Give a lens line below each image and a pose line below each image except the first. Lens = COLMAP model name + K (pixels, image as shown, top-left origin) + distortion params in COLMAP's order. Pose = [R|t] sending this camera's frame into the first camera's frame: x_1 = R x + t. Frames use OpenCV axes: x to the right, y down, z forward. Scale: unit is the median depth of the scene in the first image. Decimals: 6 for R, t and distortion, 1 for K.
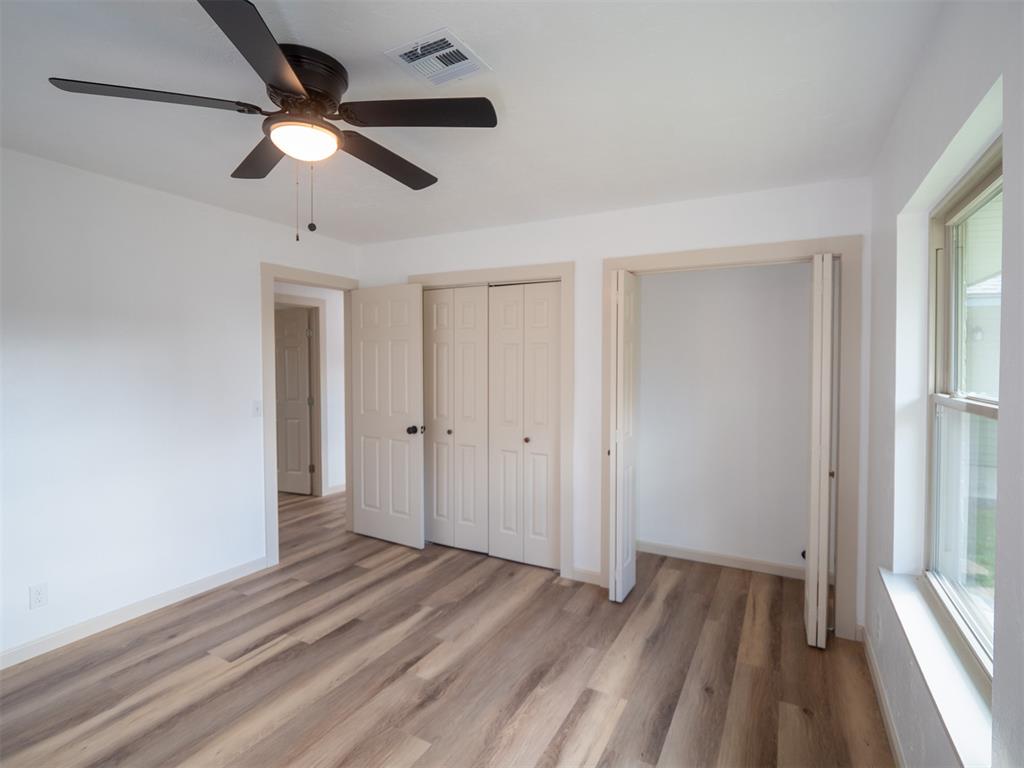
lens RADIAL K [[507.5, 0, 513.2], [0, 507.5, 377.3], [0, 0, 1]] dist [-0.006103, -0.003850]
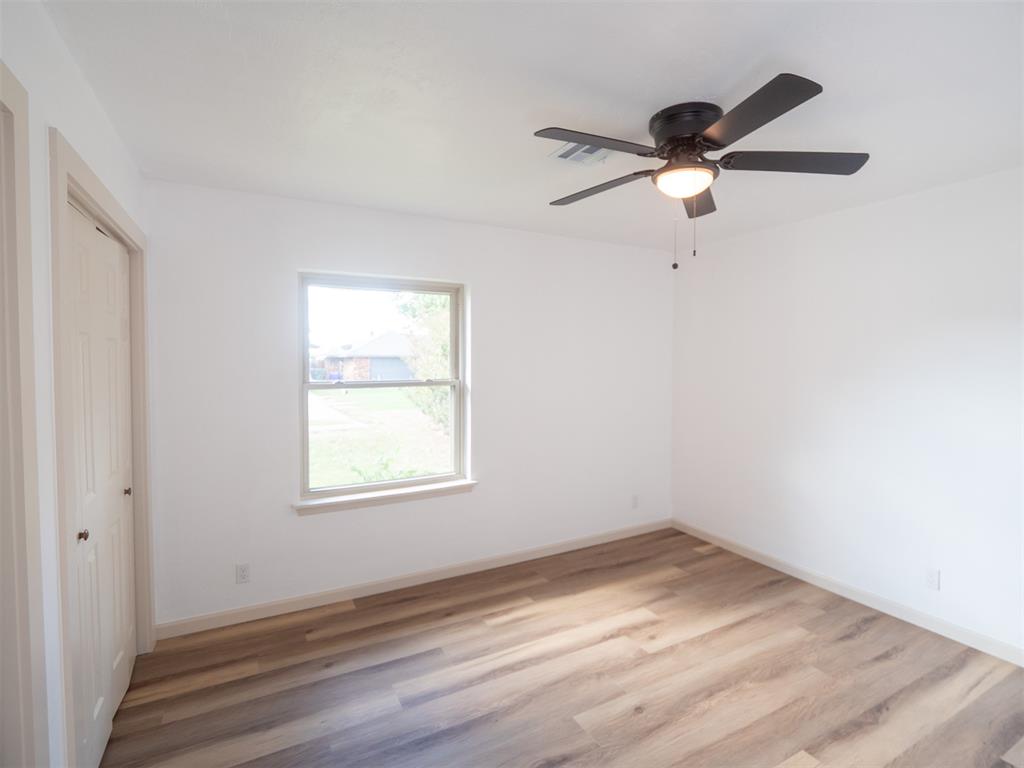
lens RADIAL K [[507.5, 0, 510.1], [0, 507.5, 394.4], [0, 0, 1]] dist [-0.006103, -0.003850]
pose [[-0.832141, -0.042294, 0.552949, -0.596843], [0.005657, 0.996388, 0.084725, -0.075938], [-0.554535, 0.073632, -0.828896, 1.836443]]
